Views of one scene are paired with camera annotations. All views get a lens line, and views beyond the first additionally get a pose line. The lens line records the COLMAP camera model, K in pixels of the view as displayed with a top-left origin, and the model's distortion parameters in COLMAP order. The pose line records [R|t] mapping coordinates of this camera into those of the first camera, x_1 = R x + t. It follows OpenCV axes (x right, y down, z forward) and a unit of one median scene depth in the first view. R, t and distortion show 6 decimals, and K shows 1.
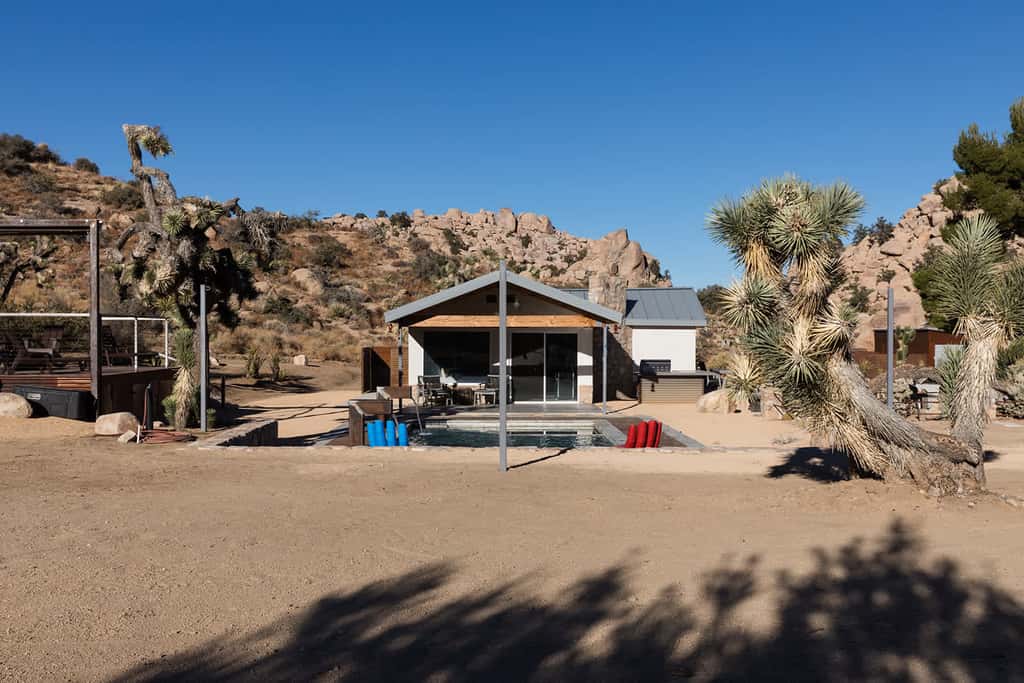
lens RADIAL K [[1172.5, 0, 512.0], [0, 1172.5, 341.5], [0, 0, 1]] dist [0.009964, 0.020358]
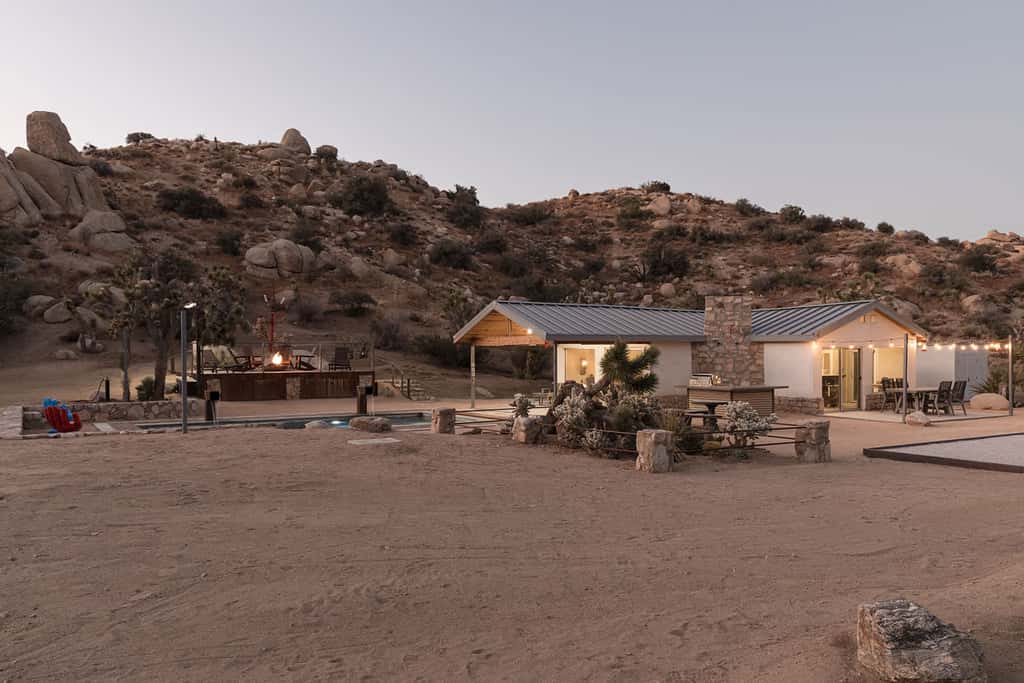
lens RADIAL K [[809.3, 0, 512.0], [0, 809.3, 341.5], [0, 0, 1]] dist [0.014372, 0.004197]
pose [[0.528645, -0.017846, -0.848656, 0.253374], [0.000030, 0.999779, -0.021005, 0.000711], [0.848843, 0.011079, 0.528528, 0.179031]]
